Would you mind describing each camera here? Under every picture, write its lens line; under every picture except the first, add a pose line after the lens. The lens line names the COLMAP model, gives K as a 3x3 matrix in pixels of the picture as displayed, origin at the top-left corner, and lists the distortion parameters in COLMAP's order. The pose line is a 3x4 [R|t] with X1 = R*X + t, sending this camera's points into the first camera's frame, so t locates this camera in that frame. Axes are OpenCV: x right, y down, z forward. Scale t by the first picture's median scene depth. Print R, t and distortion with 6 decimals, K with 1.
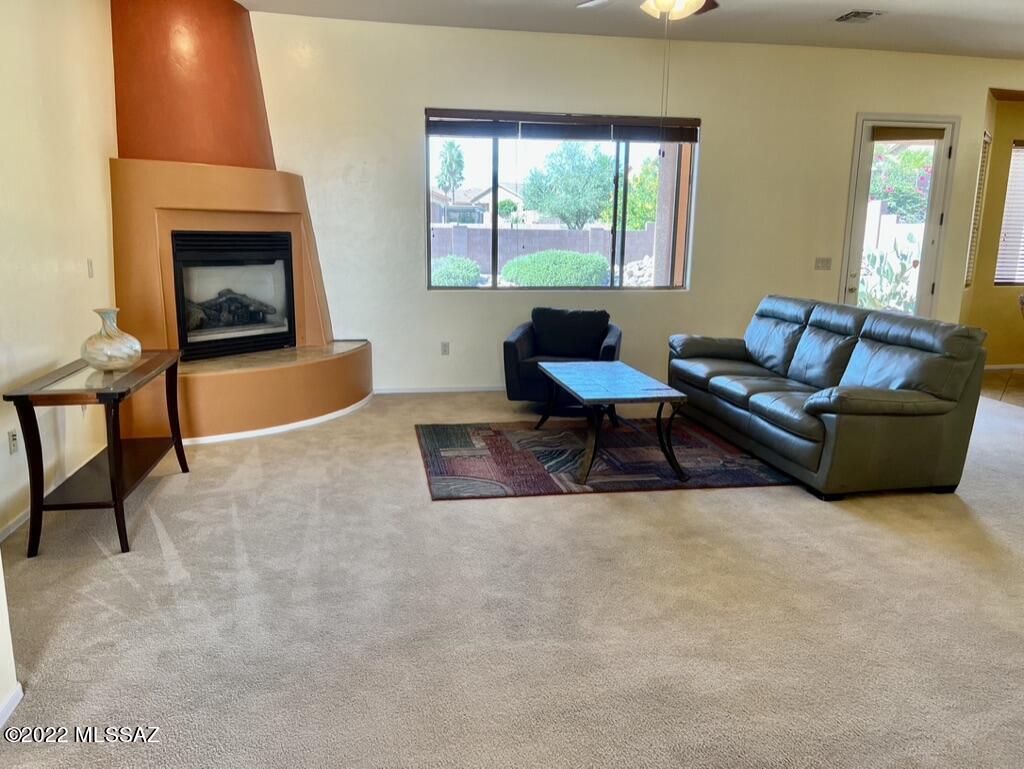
lens RADIAL K [[767.9, 0, 509.7], [0, 767.9, 392.4], [0, 0, 1]] dist [0.057831, -0.072957]
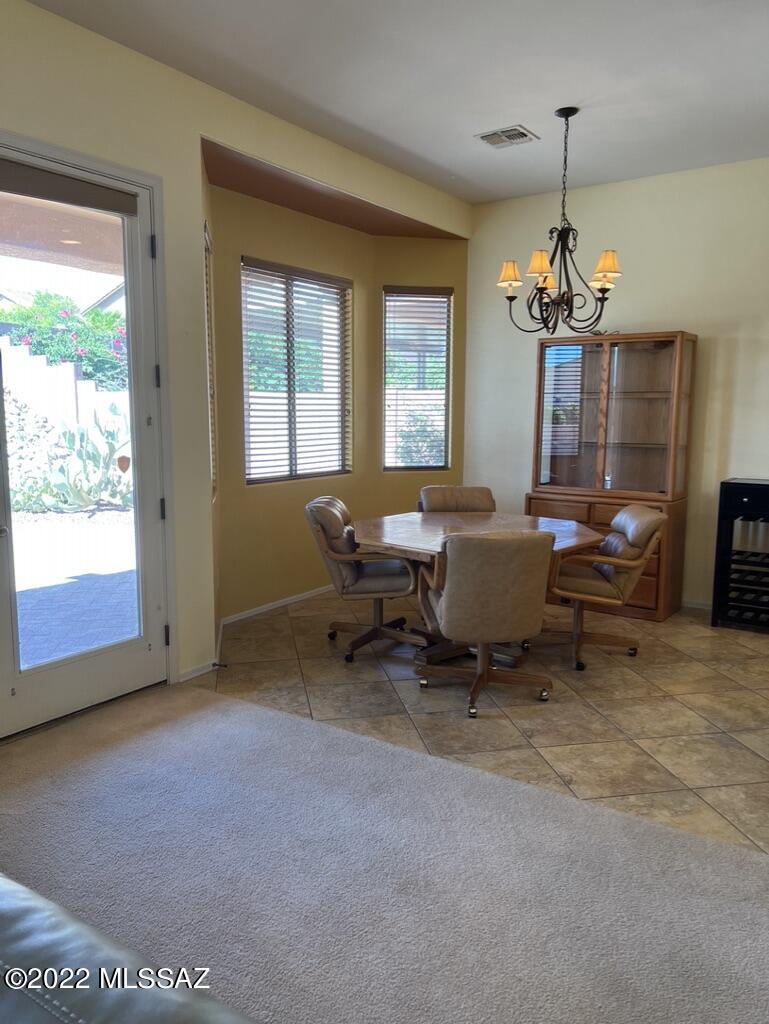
lens RADIAL K [[767.9, 0, 385.6], [0, 767.9, 514.7], [0, 0, 1]] dist [0.057831, -0.072957]
pose [[0.697357, -0.106435, 0.708777, 0.426699], [0.148919, 0.988847, 0.001972, -0.163321], [-0.701082, 0.104176, 0.705430, 0.801672]]
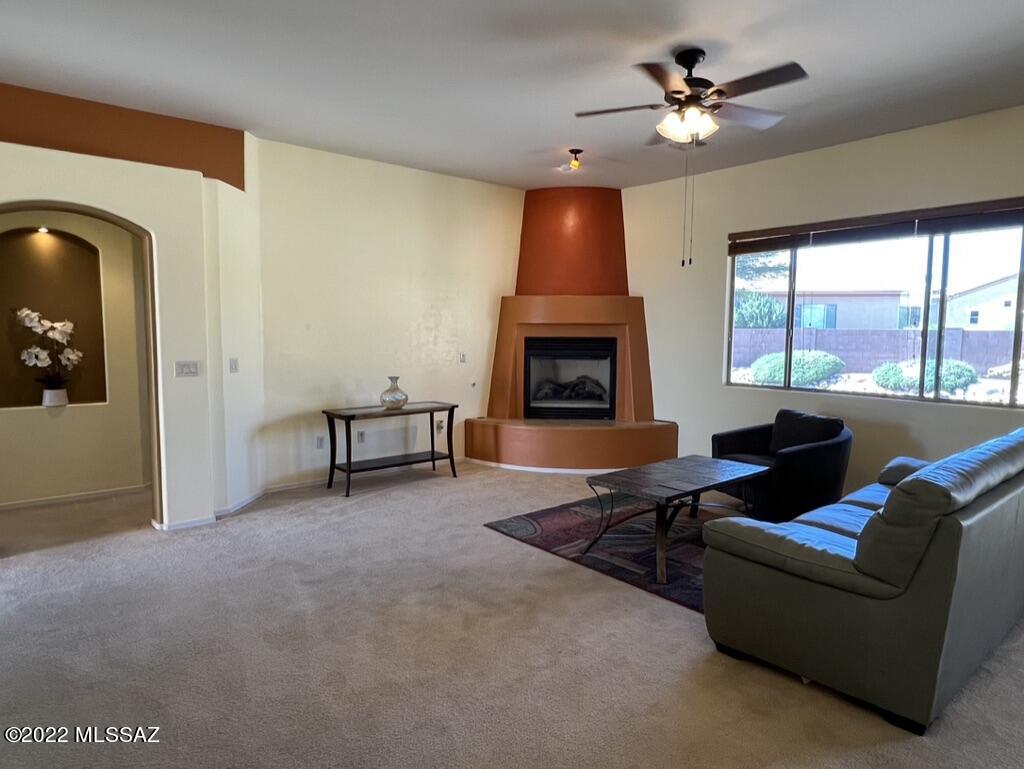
lens RADIAL K [[628.3, 0, 507.9], [0, 628.3, 383.2], [0, 0, 1]] dist [-0.012017, 0.000148]
pose [[0.484145, 0.061829, -0.872801, 0.732770], [-0.174702, 0.984246, -0.027183, -0.073599], [0.857370, 0.165641, 0.487319, 0.356628]]
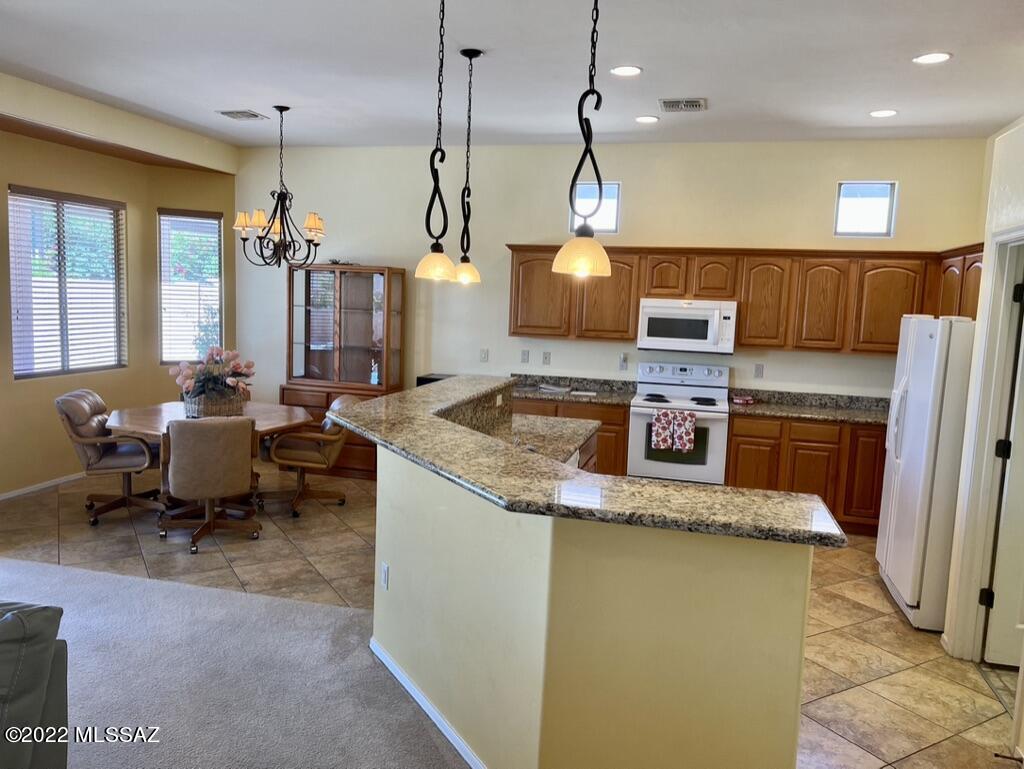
lens RADIAL K [[767.9, 0, 513.4], [0, 767.9, 385.2], [0, 0, 1]] dist [0.057831, -0.072957]
pose [[0.416110, -0.100651, 0.903727, 0.269382], [0.149623, 0.987887, 0.041132, -0.155084], [-0.896920, 0.118103, 0.426129, 0.457403]]
